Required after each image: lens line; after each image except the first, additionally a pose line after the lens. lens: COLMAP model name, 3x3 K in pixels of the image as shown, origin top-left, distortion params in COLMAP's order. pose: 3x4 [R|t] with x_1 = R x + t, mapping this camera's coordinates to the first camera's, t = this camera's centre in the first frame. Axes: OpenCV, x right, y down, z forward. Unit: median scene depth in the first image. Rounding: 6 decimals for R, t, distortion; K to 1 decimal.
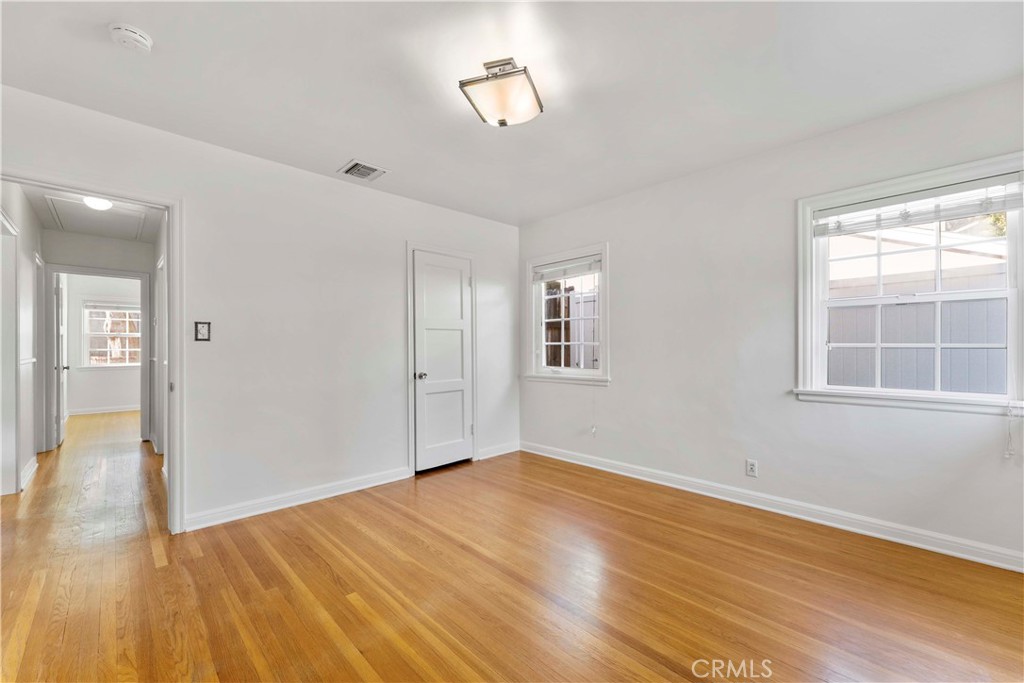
lens RADIAL K [[423.2, 0, 511.2], [0, 423.2, 346.2], [0, 0, 1]] dist [0.002898, 0.000427]
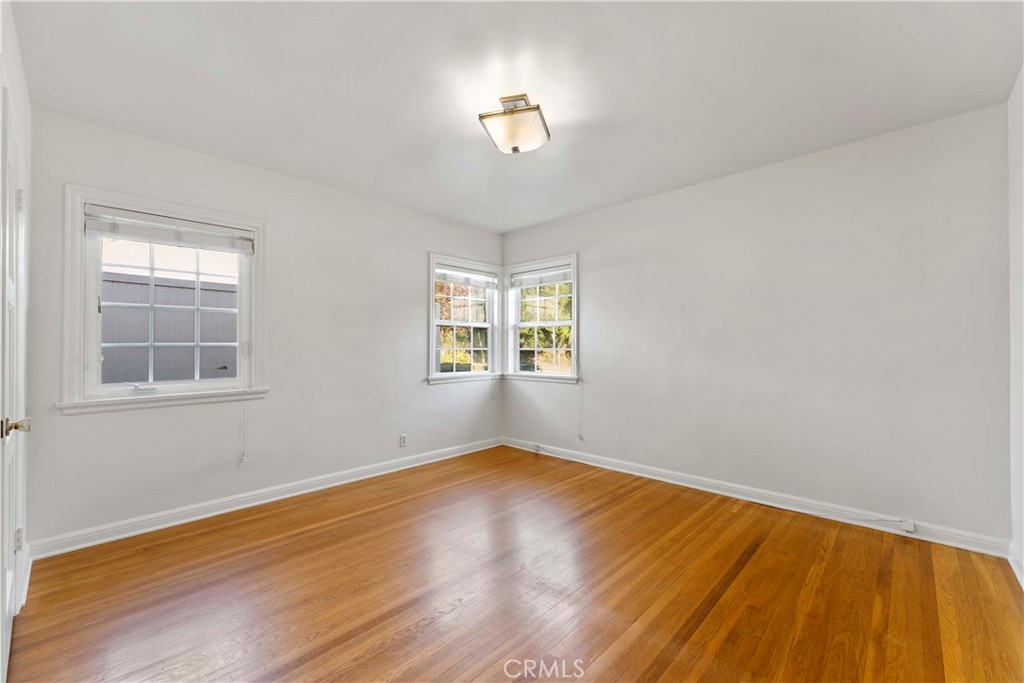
lens RADIAL K [[416.0, 0, 511.4], [0, 416.0, 337.2], [0, 0, 1]] dist [0.002390, 0.000395]
pose [[-0.038020, 0.028456, 0.998872, -0.666061], [0.002602, 0.999594, -0.028378, 0.001494], [-0.999274, 0.001520, -0.038079, 0.623599]]
